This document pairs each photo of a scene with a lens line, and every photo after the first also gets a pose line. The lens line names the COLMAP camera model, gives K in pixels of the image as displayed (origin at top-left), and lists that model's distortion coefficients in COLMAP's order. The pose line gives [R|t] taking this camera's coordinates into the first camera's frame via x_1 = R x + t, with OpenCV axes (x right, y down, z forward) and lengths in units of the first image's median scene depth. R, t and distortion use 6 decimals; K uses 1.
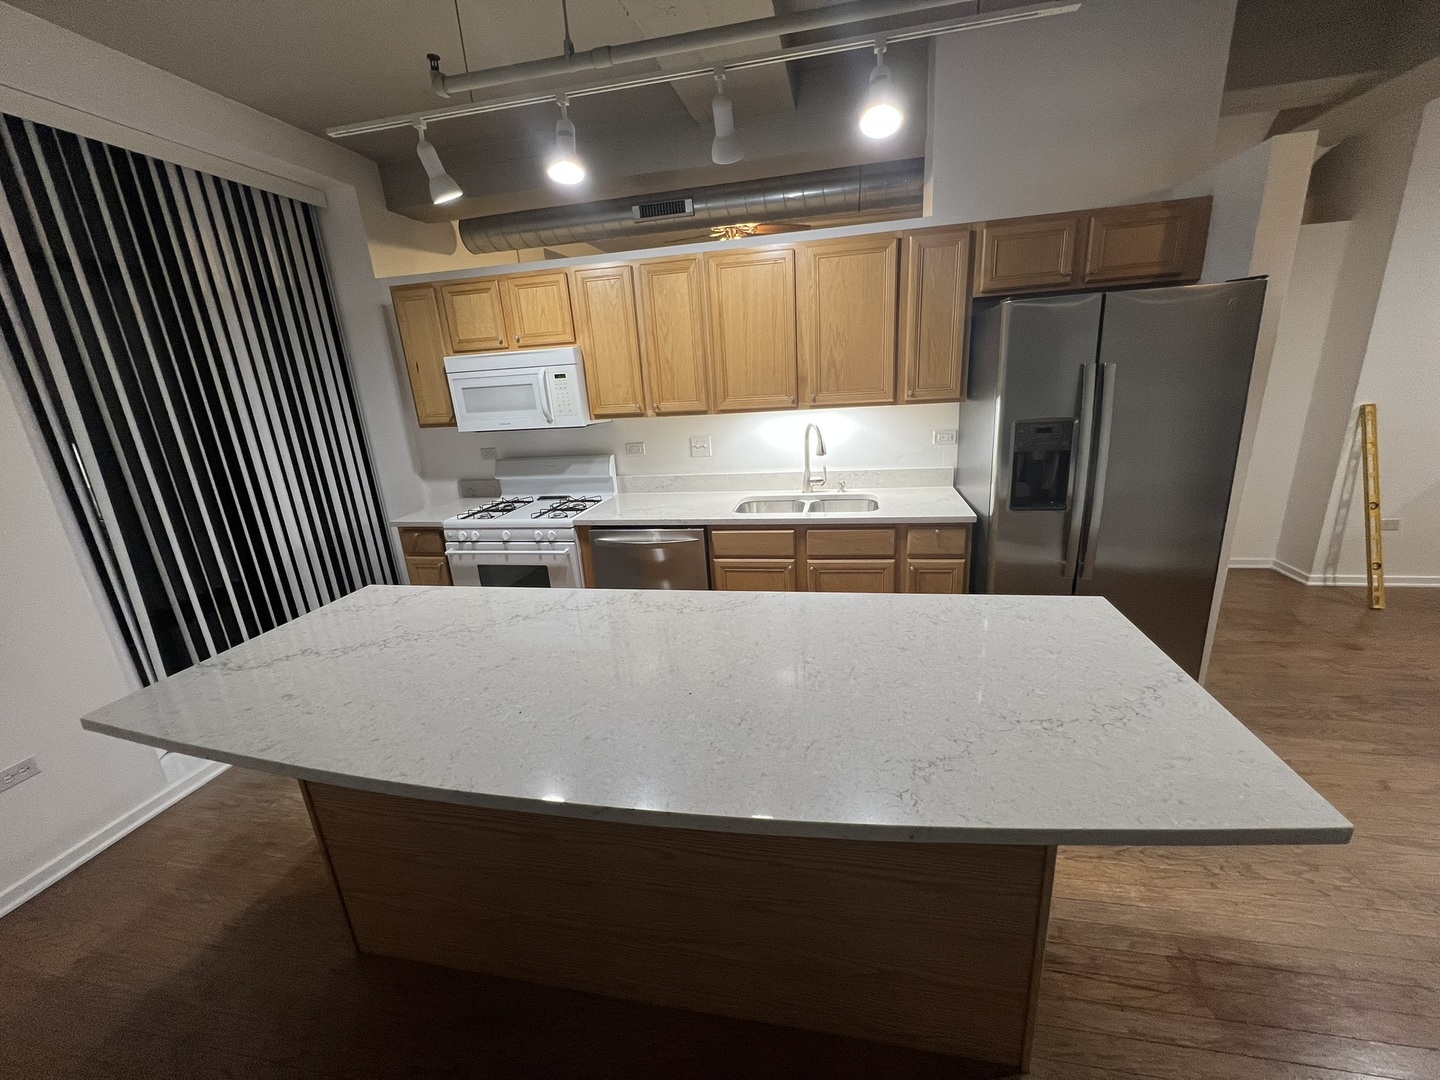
lens RADIAL K [[574.5, 0, 724.5], [0, 574.5, 545.1], [0, 0, 1]] dist [-0.000011, 0.000104]
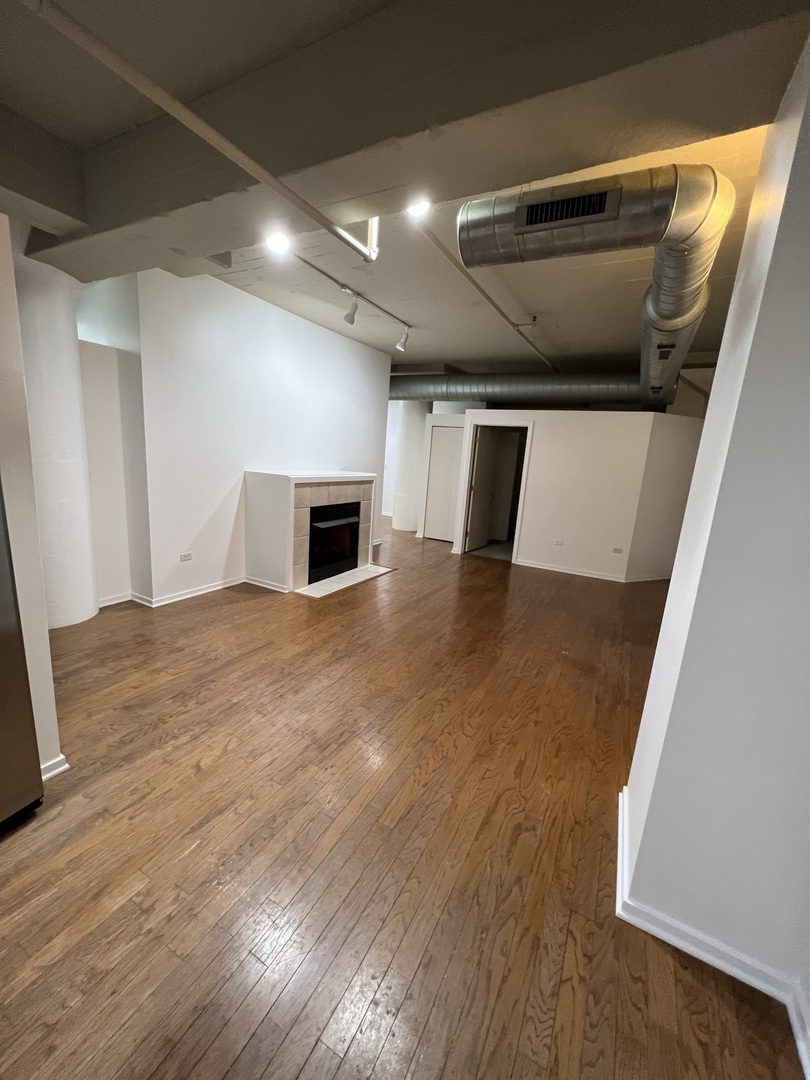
lens RADIAL K [[430.9, 0, 404.4], [0, 430.9, 542.6], [0, 0, 1]] dist [-0.000011, 0.000104]
pose [[0.289073, -0.115918, 0.950263, 0.284138], [0.193918, 0.979154, 0.060452, -0.033283], [-0.937461, 0.166798, 0.305525, 0.122885]]
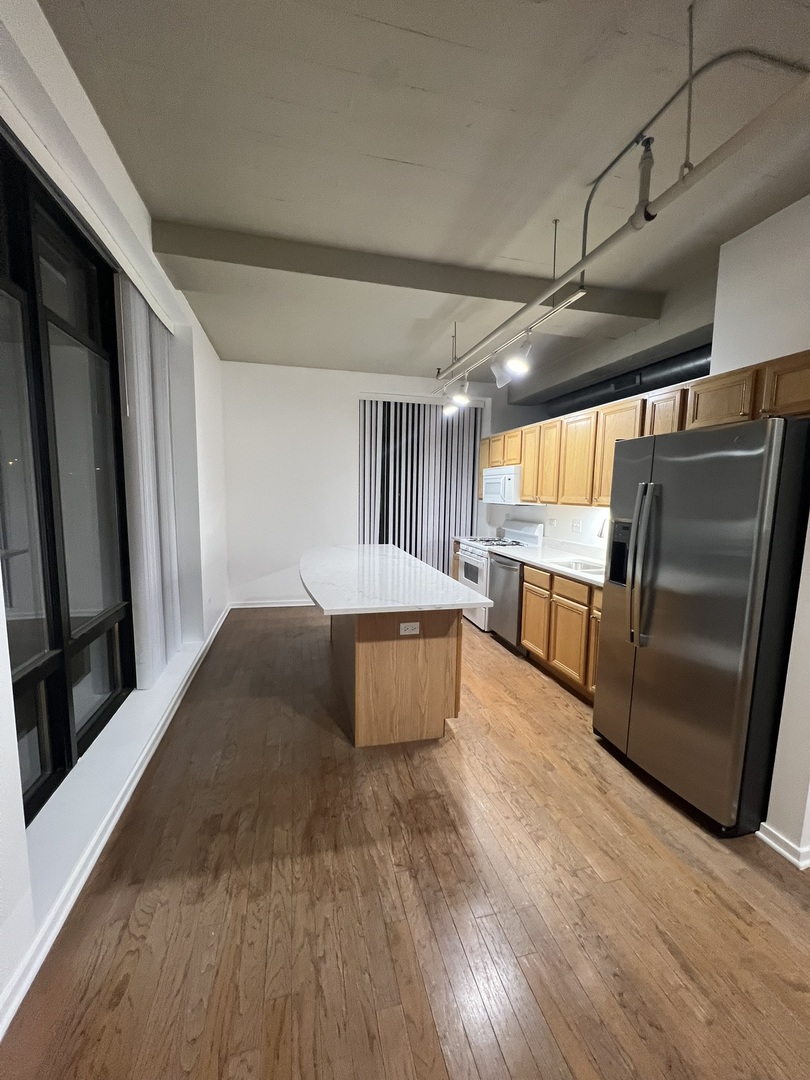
lens RADIAL K [[430.9, 0, 404.8], [0, 430.9, 540.6], [0, 0, 1]] dist [-0.000011, 0.000104]
pose [[0.427085, 0.169920, -0.888102, 0.902387], [-0.302405, 0.952469, 0.036810, -0.032529], [0.852144, 0.252846, 0.458169, 0.045495]]
